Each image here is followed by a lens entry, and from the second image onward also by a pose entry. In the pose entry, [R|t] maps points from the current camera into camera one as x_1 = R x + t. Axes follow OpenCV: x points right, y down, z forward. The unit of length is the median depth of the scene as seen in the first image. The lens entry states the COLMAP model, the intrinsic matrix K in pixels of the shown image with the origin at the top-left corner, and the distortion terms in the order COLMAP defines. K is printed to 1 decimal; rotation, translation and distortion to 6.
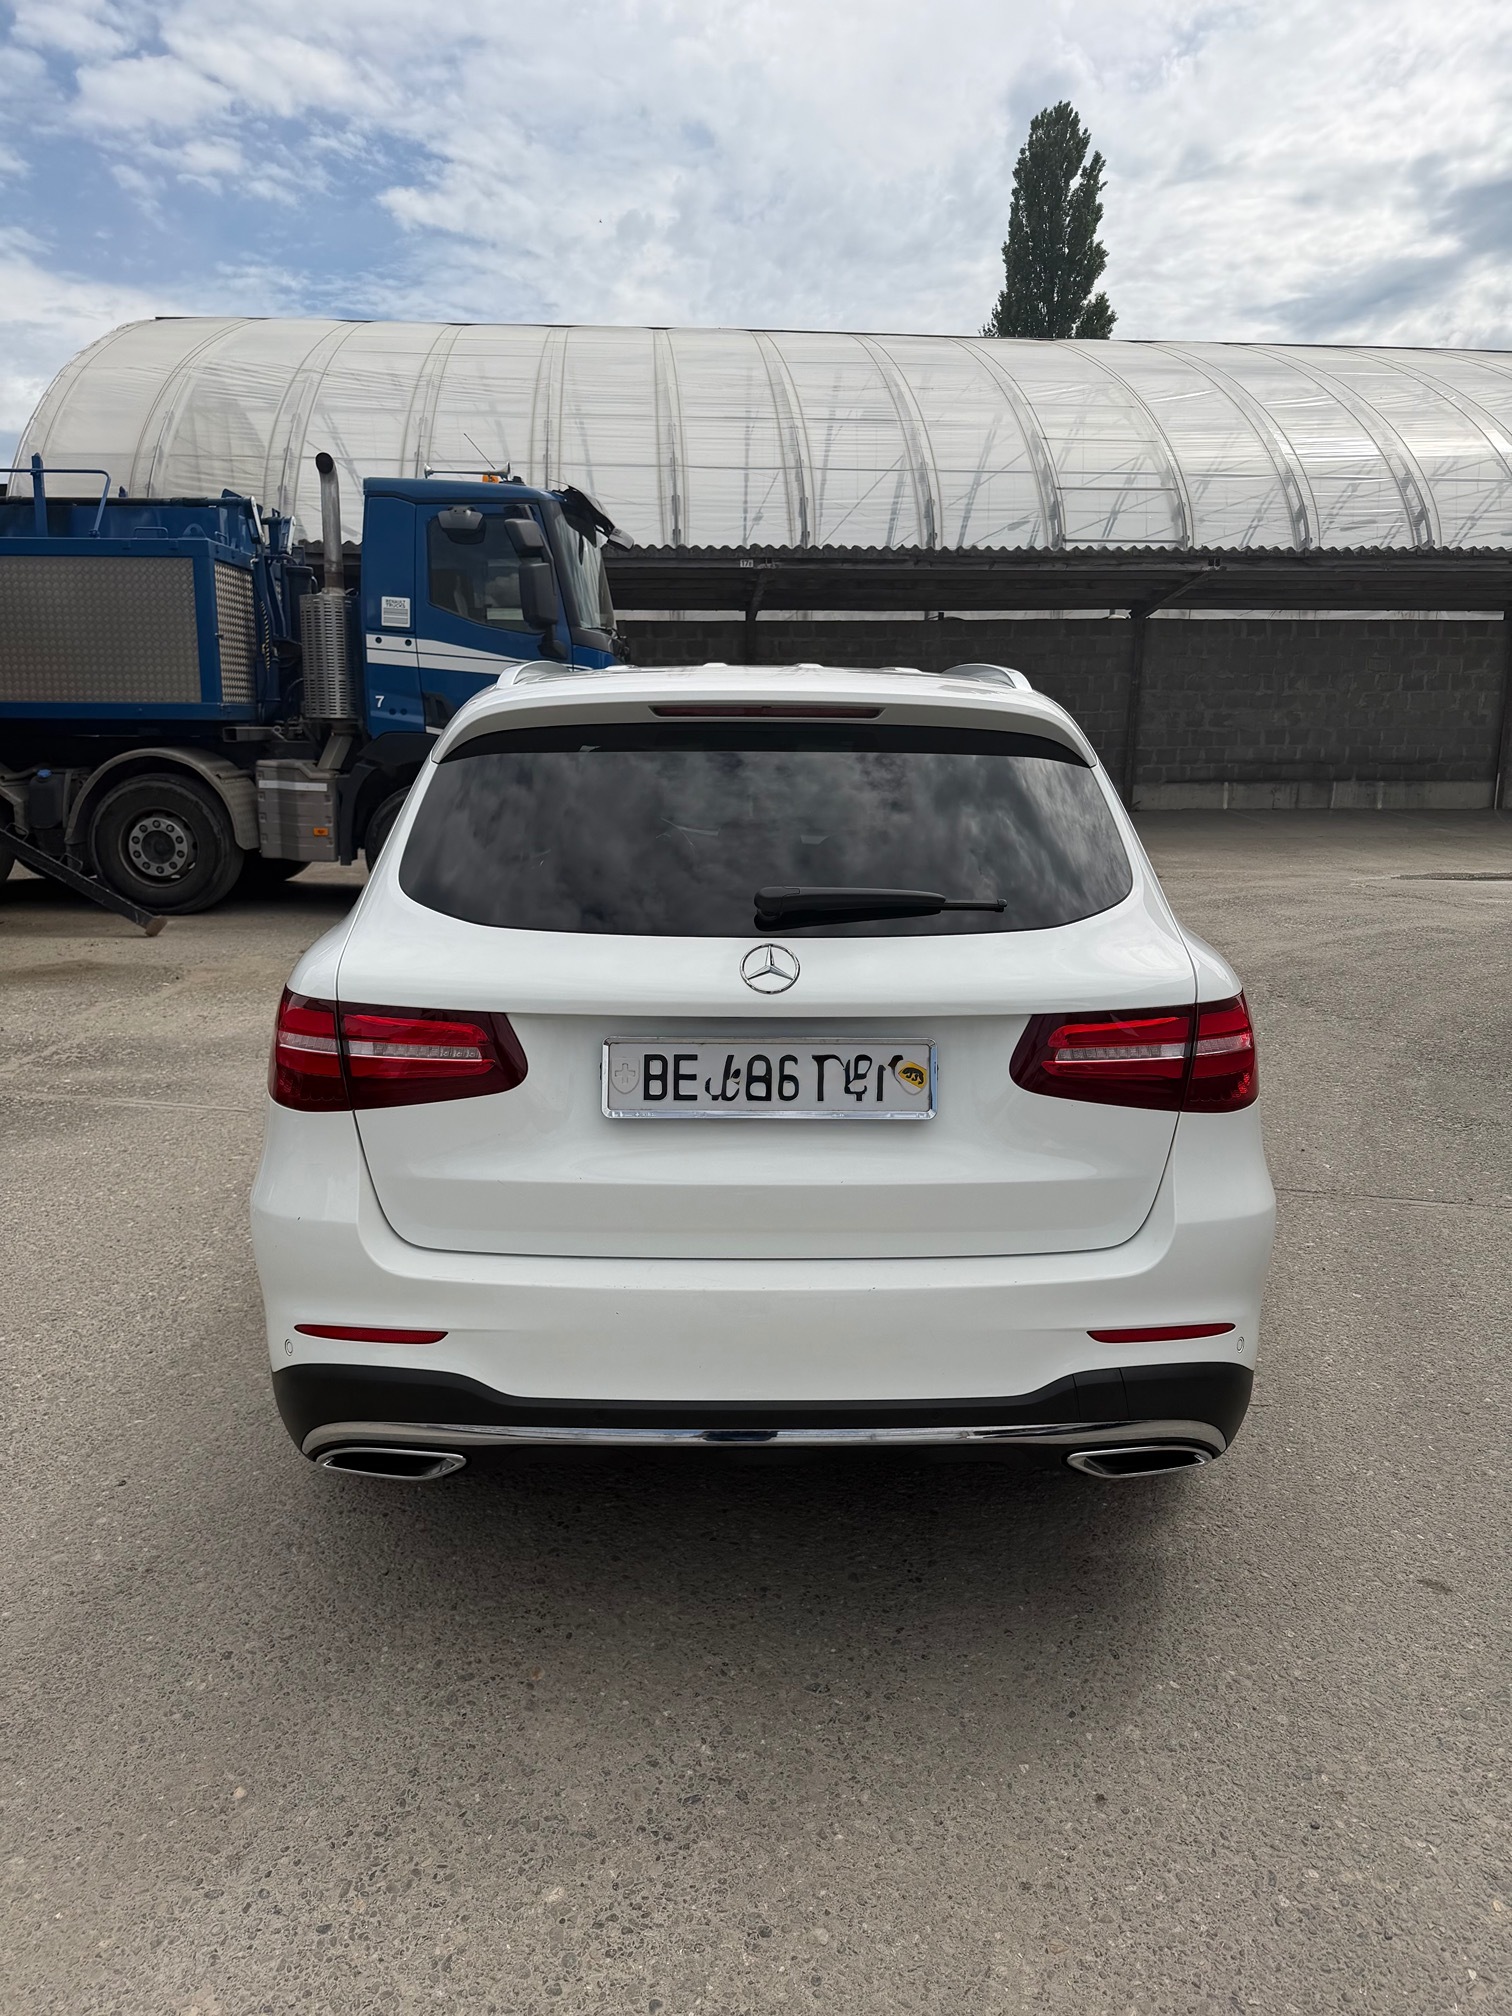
lens RADIAL K [[1433.7, 0, 756.0], [0, 1433.7, 1008.0], [0, 0, 1]] dist [0.002629, -0.005091]
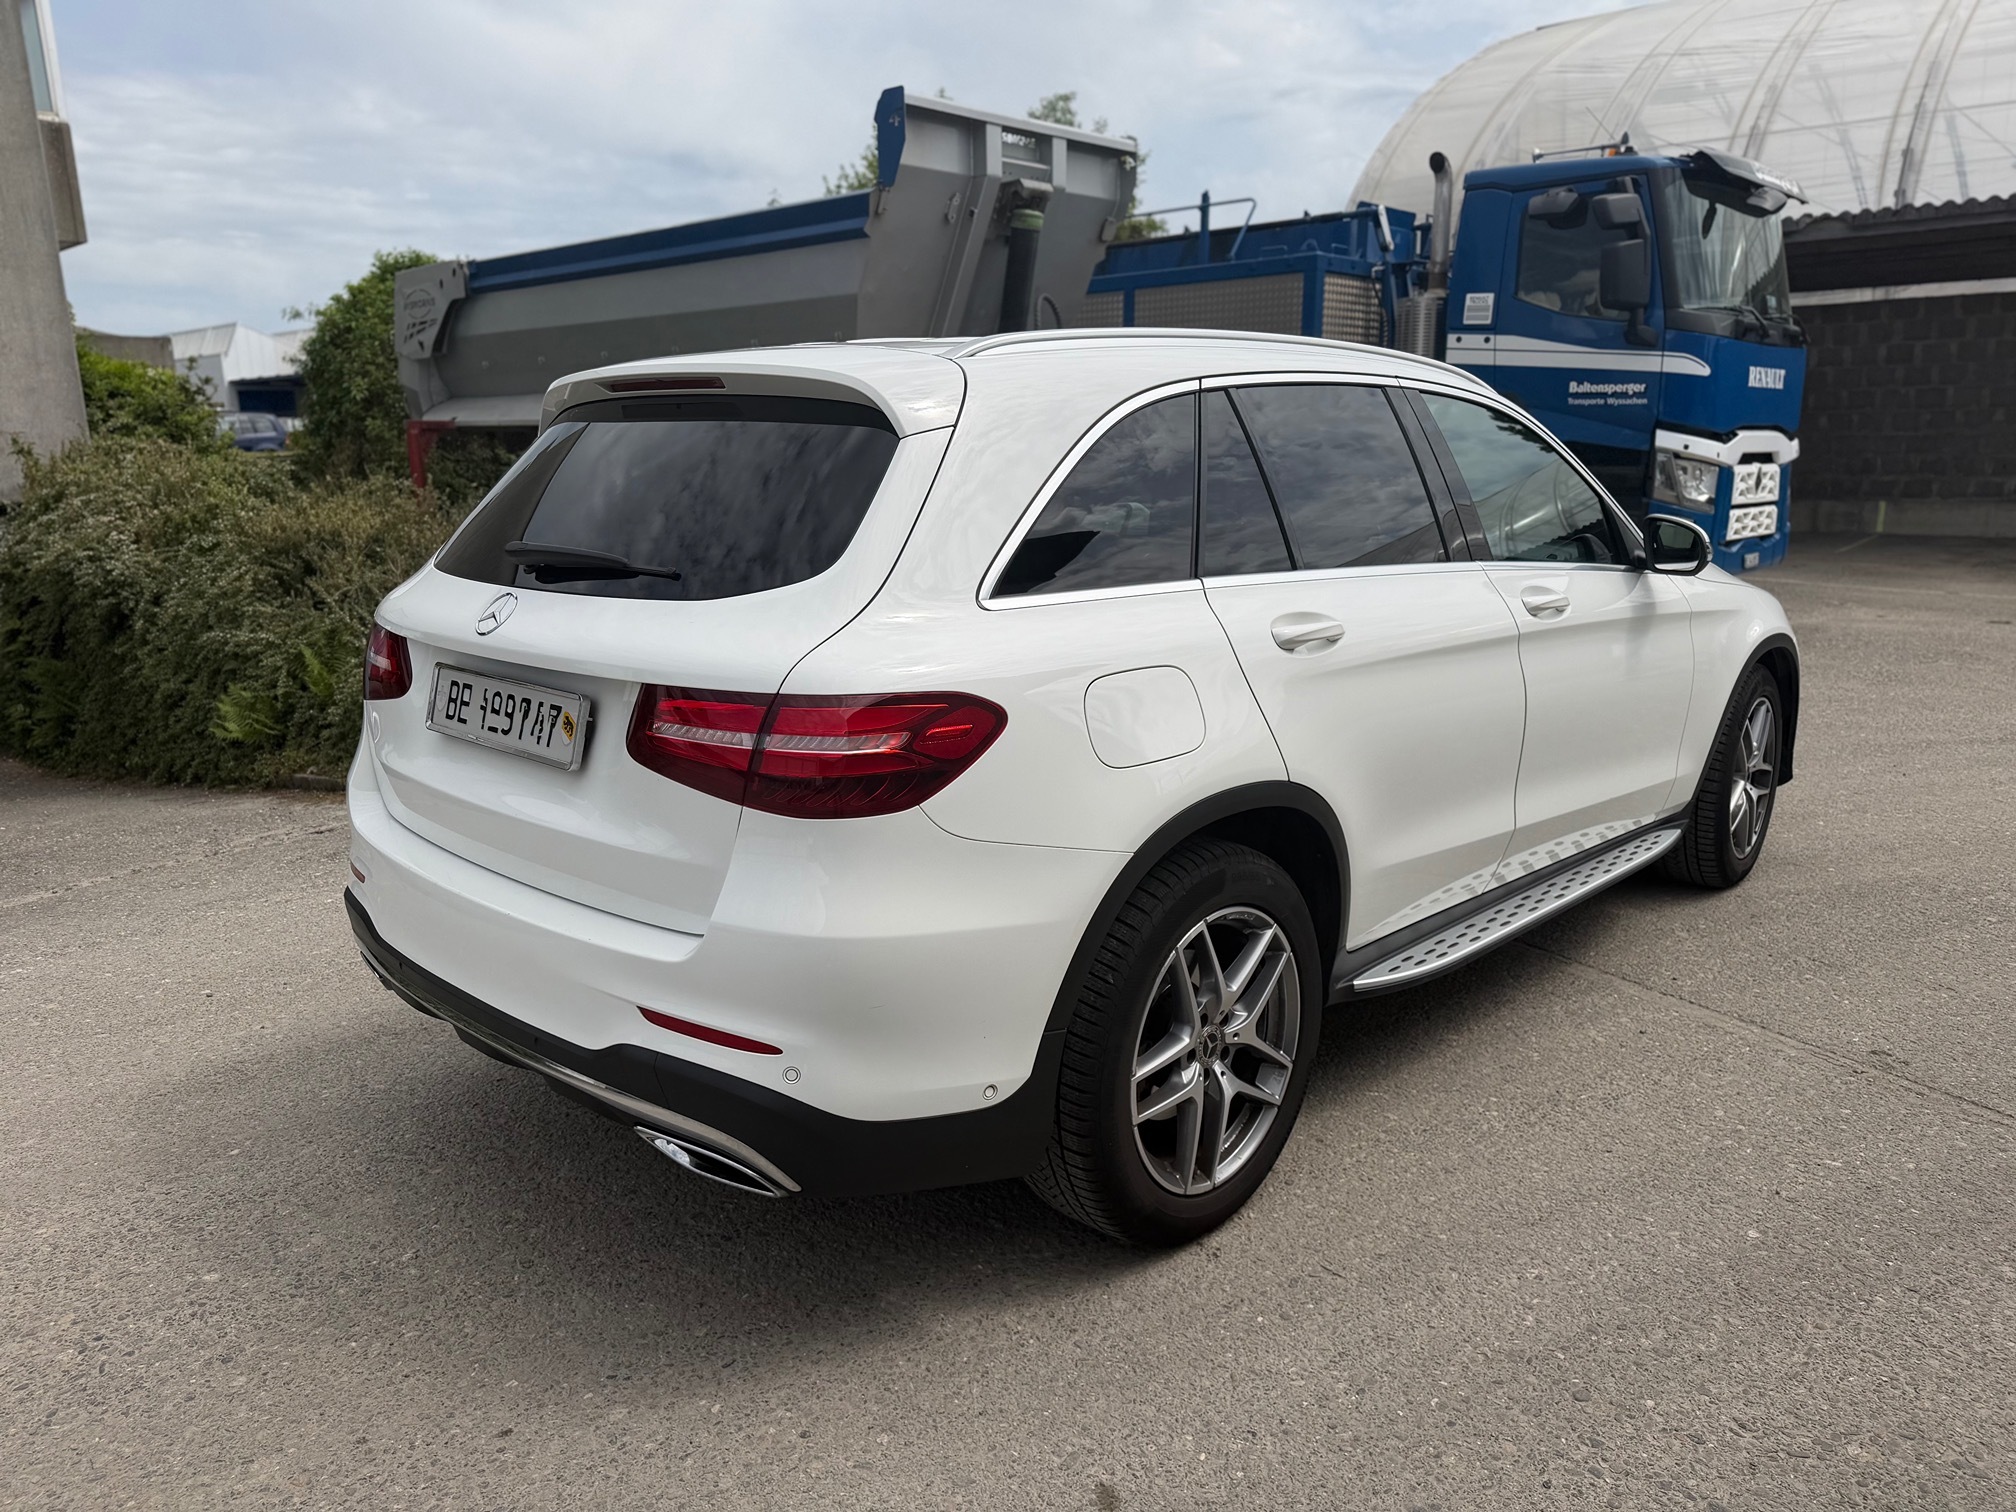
lens RADIAL K [[1433.7, 0, 990.7], [0, 1433.7, 739.6], [0, 0, 1]] dist [0.002629, -0.005091]
pose [[0.705724, 0.134722, -0.695560, 0.220756], [-0.125522, 0.989999, 0.064394, -0.010687], [0.697278, 0.041863, 0.715577, 0.093195]]
